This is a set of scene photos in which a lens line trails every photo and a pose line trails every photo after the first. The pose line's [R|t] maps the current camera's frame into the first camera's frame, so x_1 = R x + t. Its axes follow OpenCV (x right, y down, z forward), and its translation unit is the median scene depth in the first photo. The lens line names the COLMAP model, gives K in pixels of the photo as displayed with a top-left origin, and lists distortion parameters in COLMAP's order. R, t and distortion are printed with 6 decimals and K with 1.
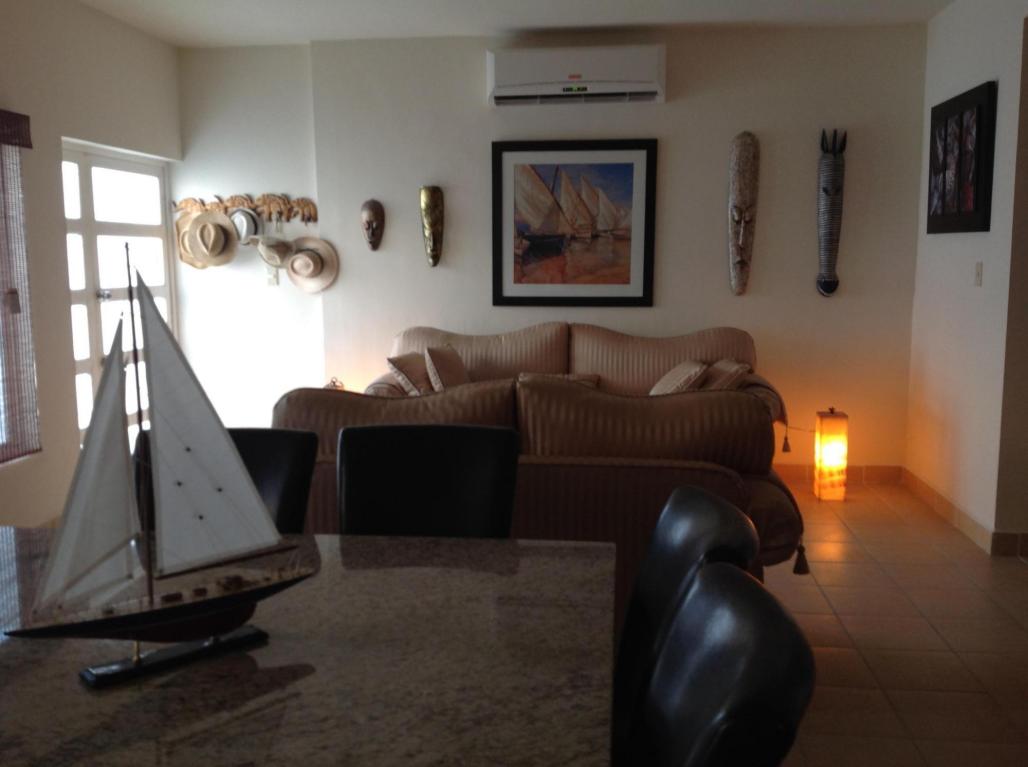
lens RADIAL K [[978.7, 0, 521.0], [0, 978.7, 397.2], [0, 0, 1]] dist [0.055134, 0.000000]
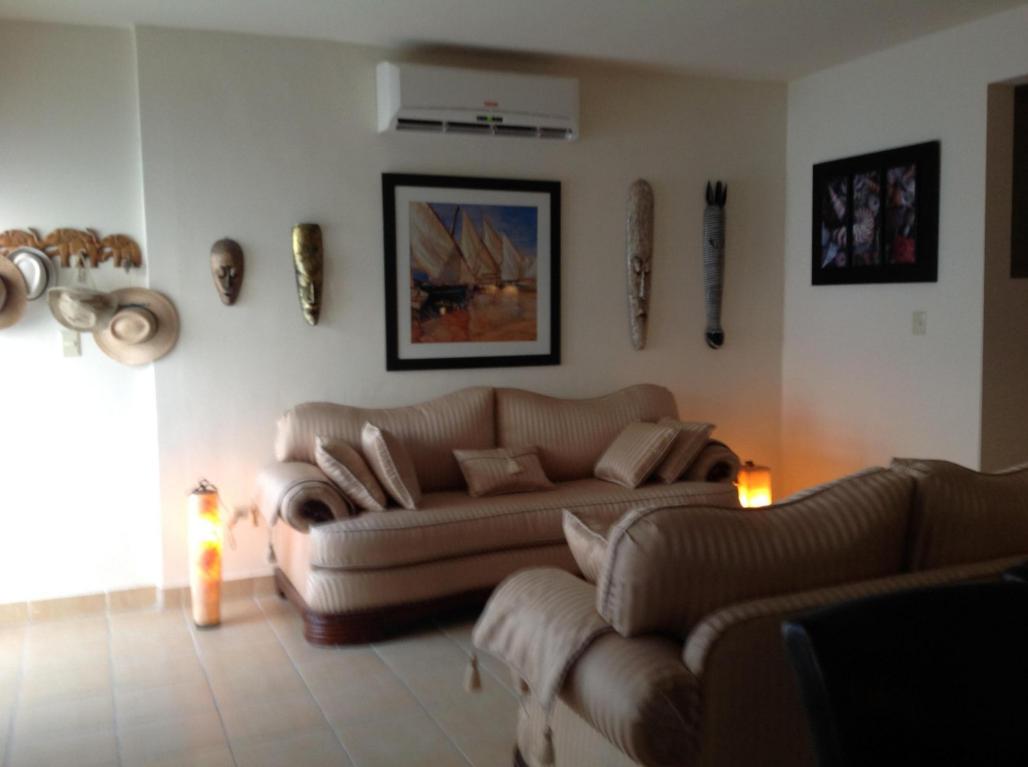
lens RADIAL K [[978.7, 0, 520.2], [0, 978.7, 388.7], [0, 0, 1]] dist [0.055134, 0.000000]
pose [[0.870360, -0.049831, 0.489888, -0.341086], [0.083344, 0.995420, -0.046820, -0.032454], [-0.485311, 0.081580, 0.870527, 0.243254]]
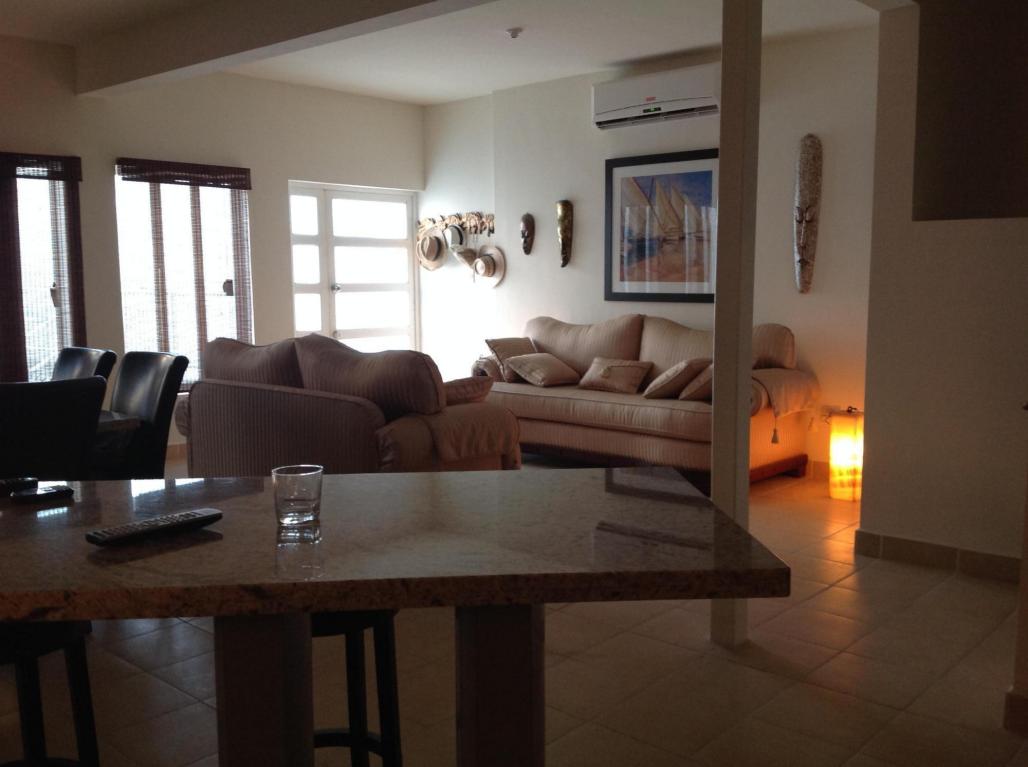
lens RADIAL K [[978.7, 0, 536.2], [0, 978.7, 383.4], [0, 0, 1]] dist [0.055134, 0.000000]
pose [[0.818898, 0.062525, -0.570523, 0.585029], [-0.079718, 0.996804, -0.005181, 0.016999], [0.568376, 0.049724, 0.821265, 0.009455]]
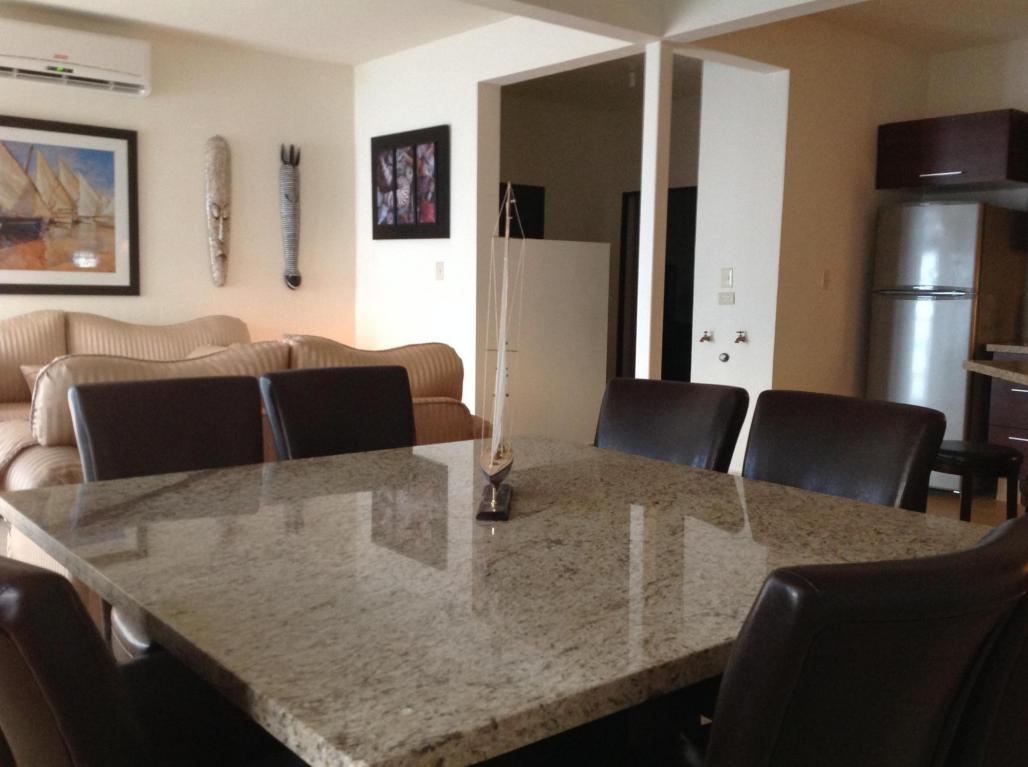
lens RADIAL K [[978.7, 0, 519.0], [0, 978.7, 383.3], [0, 0, 1]] dist [0.055134, 0.000000]
pose [[0.704133, -0.054335, 0.707986, -0.320693], [0.074851, 0.997193, 0.002086, 0.025459], [-0.706112, 0.051525, 0.706223, 0.007559]]
